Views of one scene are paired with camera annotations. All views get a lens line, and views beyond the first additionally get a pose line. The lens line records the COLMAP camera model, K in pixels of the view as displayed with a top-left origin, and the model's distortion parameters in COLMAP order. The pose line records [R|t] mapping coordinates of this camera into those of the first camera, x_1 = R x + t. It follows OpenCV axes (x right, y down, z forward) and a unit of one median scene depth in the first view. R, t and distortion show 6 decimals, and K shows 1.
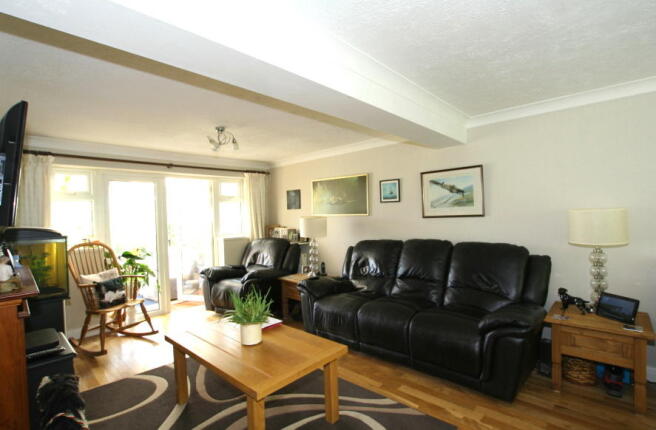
lens RADIAL K [[309.7, 0, 328.1], [0, 309.7, 218.9], [0, 0, 1]] dist [-0.013649, -0.000241]
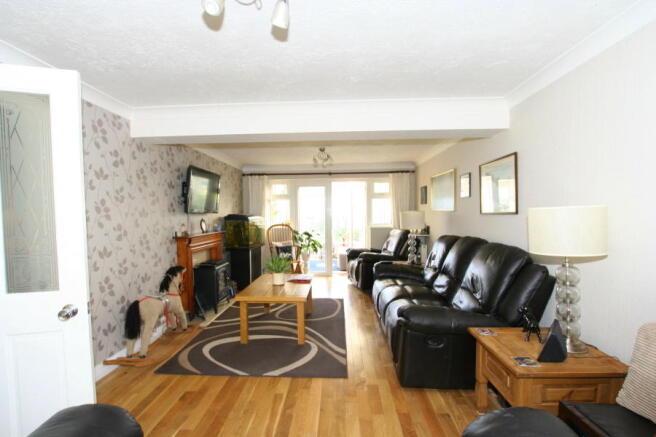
lens RADIAL K [[306.5, 0, 328.0], [0, 306.5, 217.0], [0, 0, 1]] dist [0.000801, -0.000065]
pose [[0.666046, 0.029684, -0.745320, 0.598363], [-0.018264, 0.999557, 0.023489, -0.006182], [0.745687, -0.002033, 0.666293, 0.042509]]
